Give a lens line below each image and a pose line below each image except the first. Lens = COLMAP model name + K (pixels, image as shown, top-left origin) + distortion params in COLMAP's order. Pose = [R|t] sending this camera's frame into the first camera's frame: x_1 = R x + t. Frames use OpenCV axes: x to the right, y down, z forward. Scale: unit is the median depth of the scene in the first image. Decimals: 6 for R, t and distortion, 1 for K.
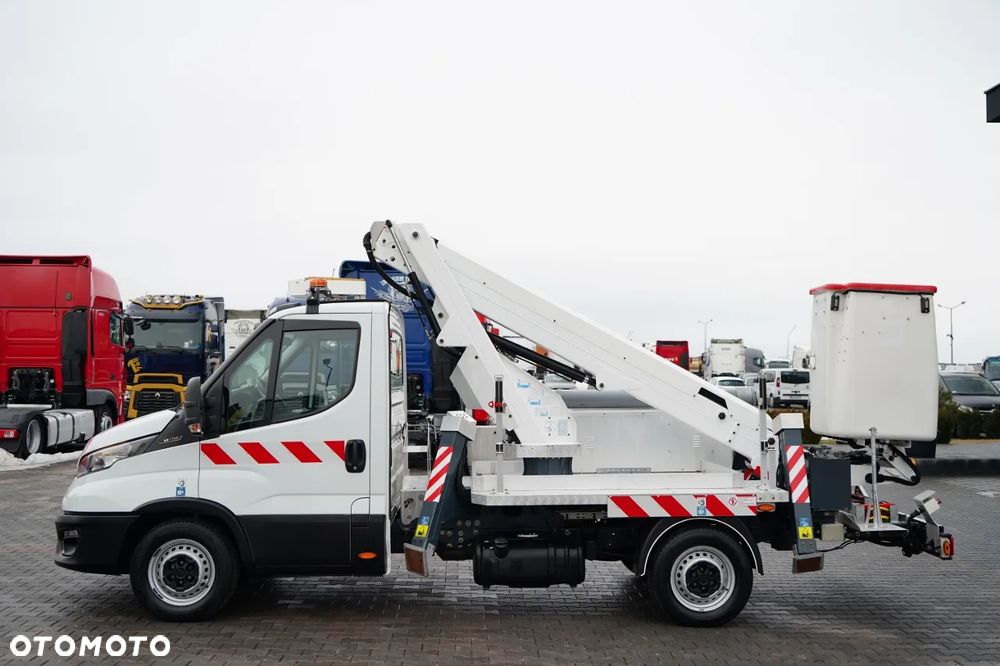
lens RADIAL K [[1207.9, 0, 515.2], [0, 1207.9, 366.0], [0, 0, 1]] dist [-0.002222, 0.015030]
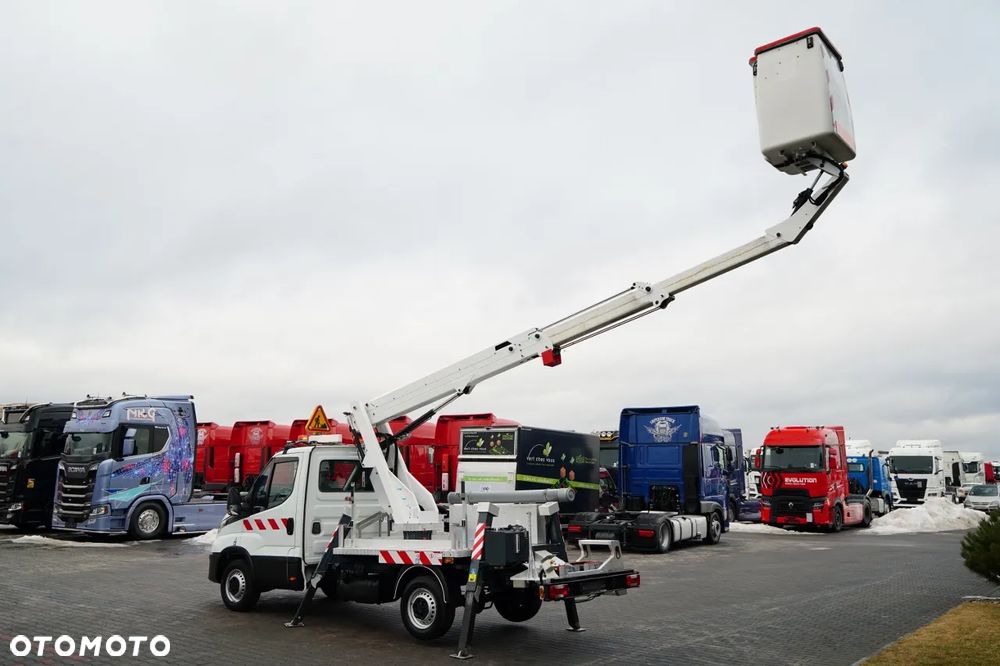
lens RADIAL K [[948.1, 0, 435.9], [0, 948.1, 351.3], [0, 0, 1]] dist [0.000215, 0.008214]
pose [[0.720136, -0.118907, -0.683568, 1.108767], [0.022427, 0.988680, -0.148354, 0.027018], [0.693471, 0.091504, 0.714651, 0.040884]]
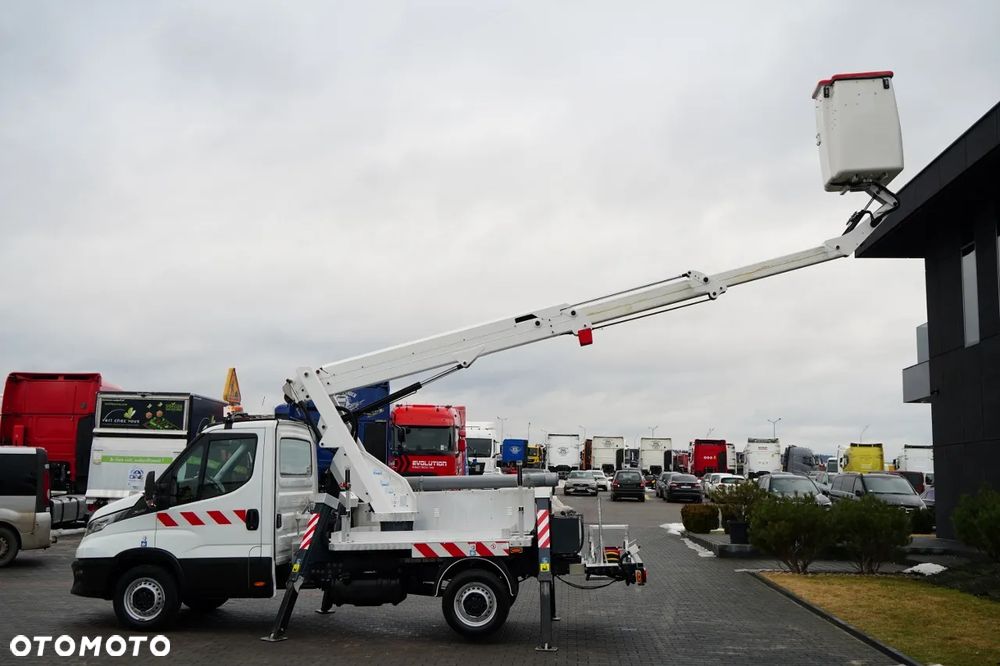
lens RADIAL K [[1207.9, 0, 515.2], [0, 1207.9, 366.0], [0, 0, 1]] dist [-0.002222, 0.015030]
pose [[0.993376, -0.028179, -0.111402, 0.381210], [0.019483, 0.996732, -0.078390, 0.005434], [0.113247, 0.075700, 0.990679, -0.518693]]
